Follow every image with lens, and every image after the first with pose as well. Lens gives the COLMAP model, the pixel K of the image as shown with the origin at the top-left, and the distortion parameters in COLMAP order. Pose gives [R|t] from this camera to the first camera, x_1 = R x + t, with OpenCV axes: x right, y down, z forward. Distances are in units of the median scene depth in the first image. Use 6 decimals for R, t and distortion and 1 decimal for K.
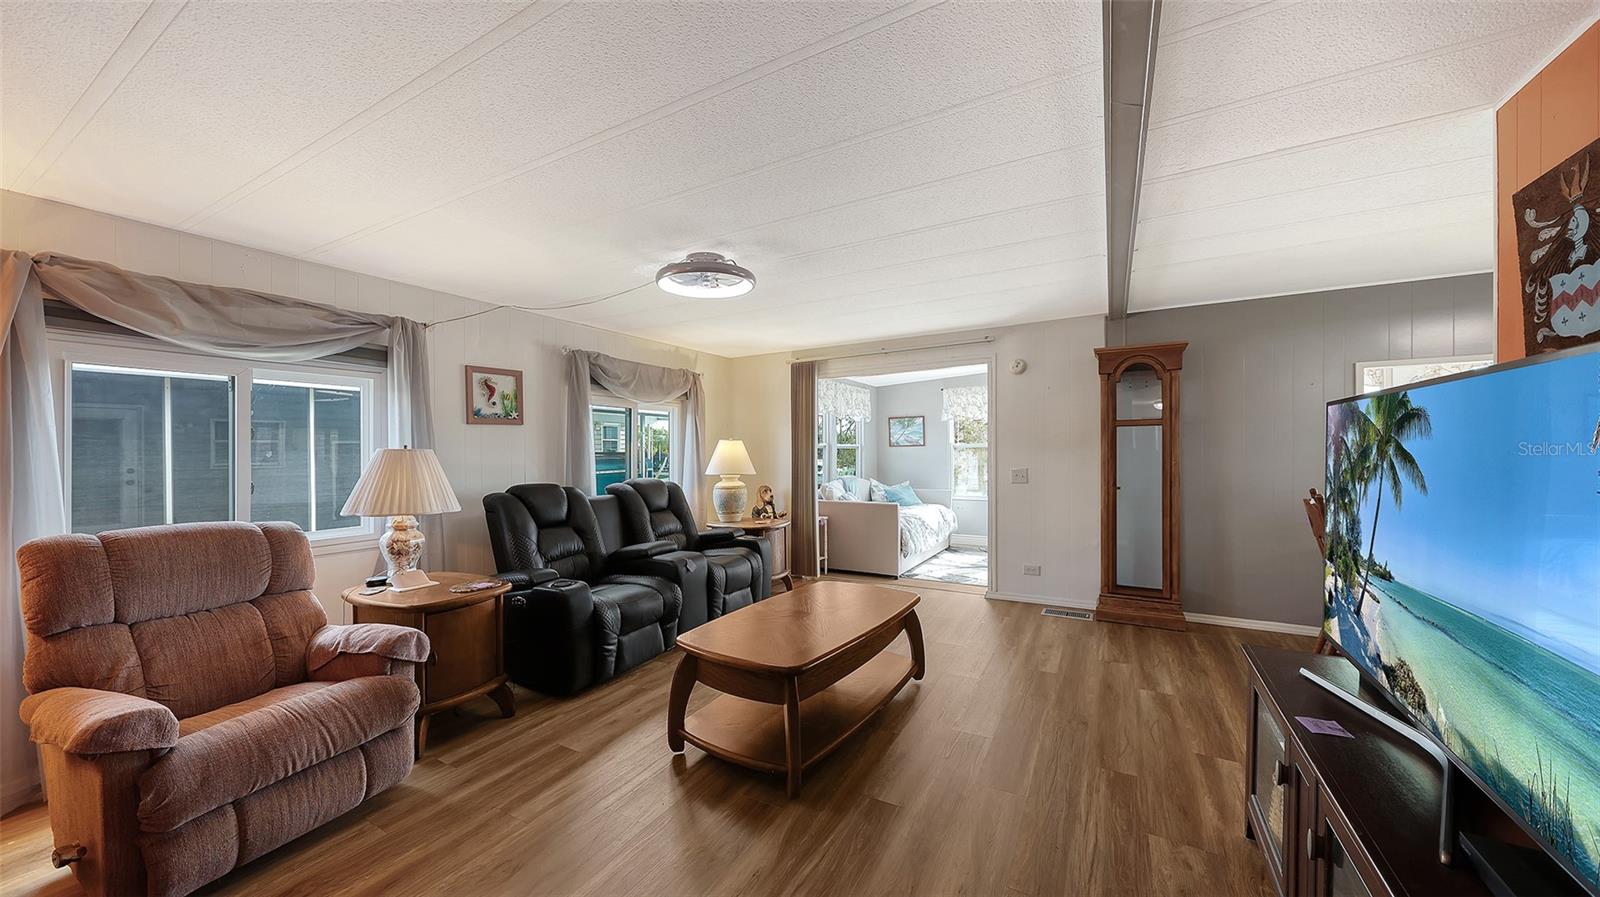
lens RADIAL K [[552.2, 0, 805.1], [0, 552.2, 451.5], [0, 0, 1]] dist [0.000039, 0.000011]
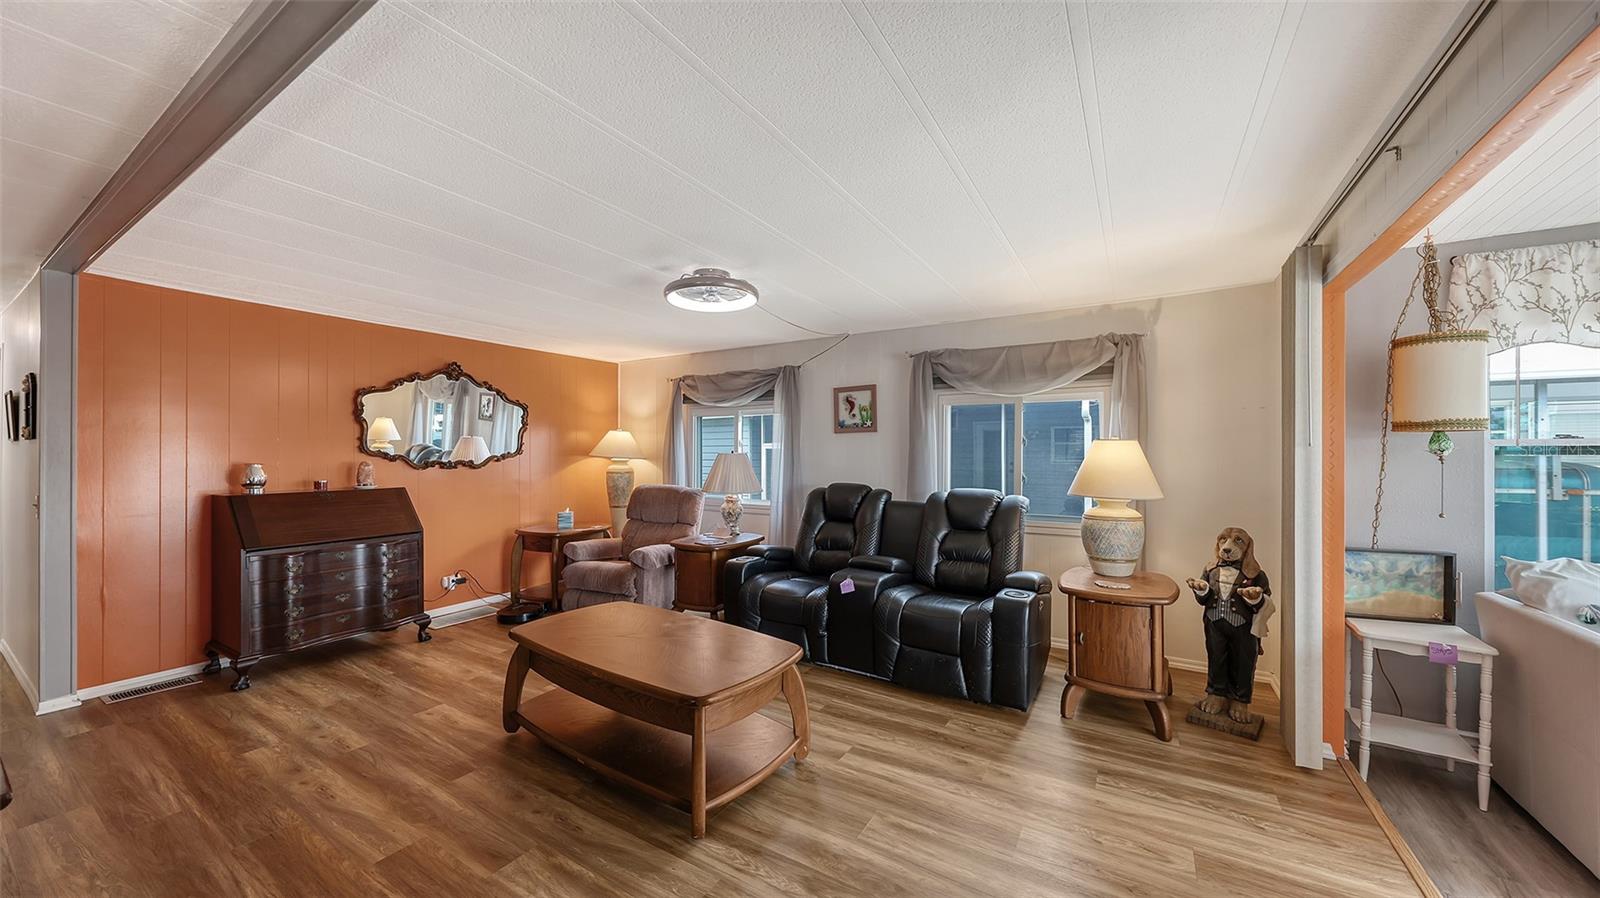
lens RADIAL K [[552.2, 0, 806.0], [0, 552.2, 453.1], [0, 0, 1]] dist [0.000039, 0.000011]
pose [[-0.036295, 0.010557, -0.999285, 0.632560], [-0.002068, 0.999941, 0.010639, -0.015116], [0.999339, 0.002453, -0.036271, 0.892649]]
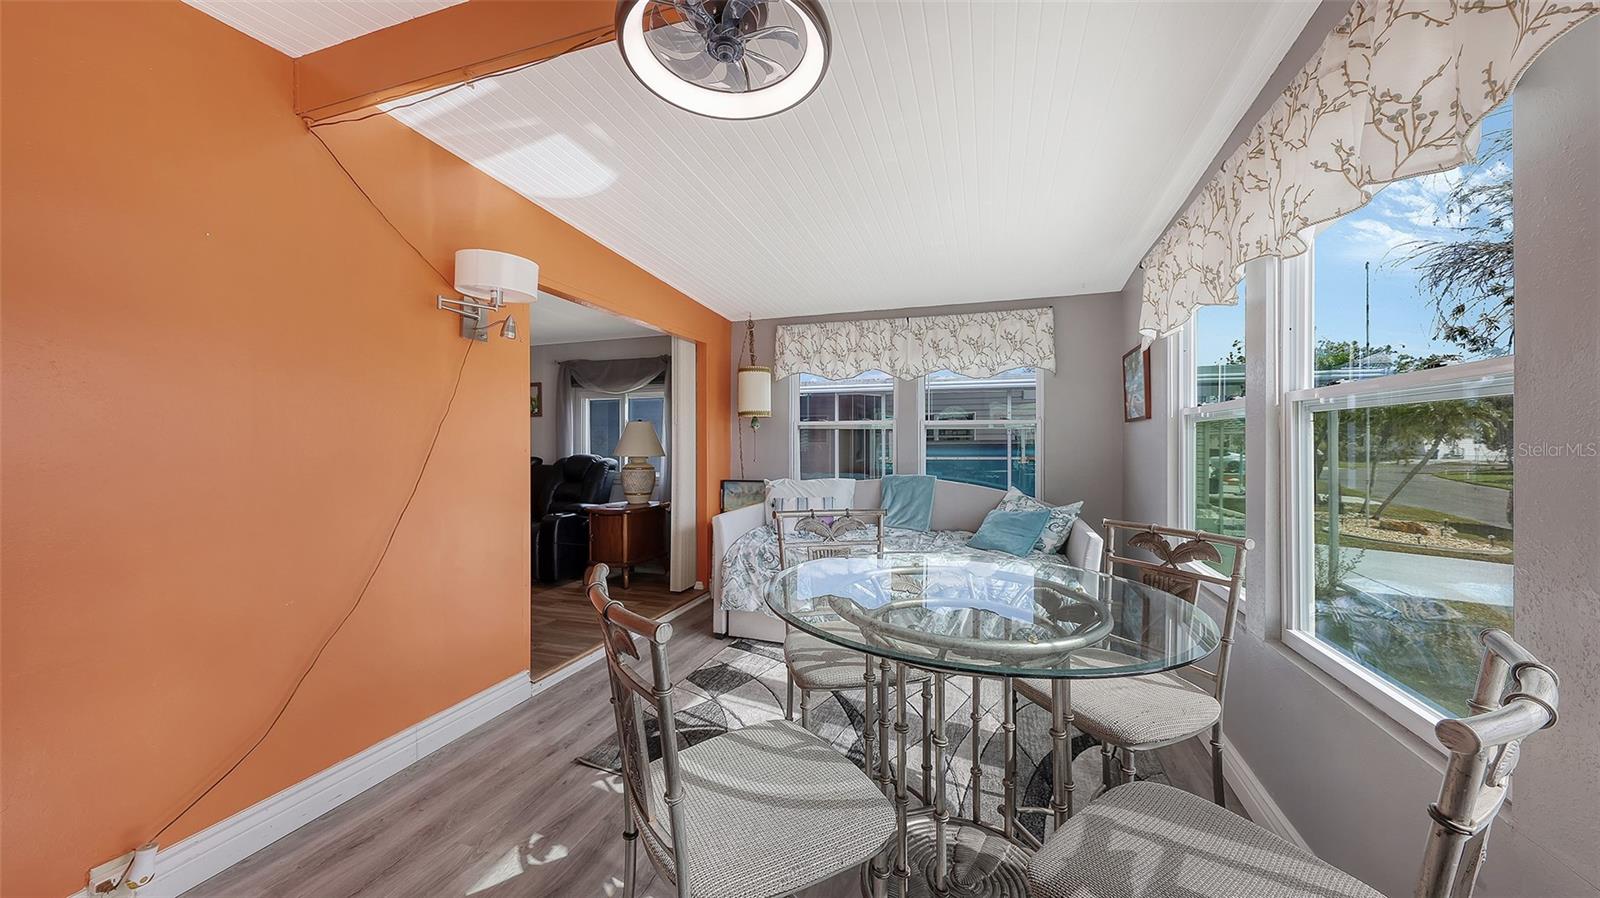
lens RADIAL K [[552.2, 0, 799.4], [0, 552.2, 440.7], [0, 0, 1]] dist [0.000039, 0.000011]
pose [[0.171089, 0.009352, -0.985211, 1.175722], [-0.001333, 0.999956, 0.009260, 0.004925], [0.985255, -0.000271, 0.171093, 1.453715]]
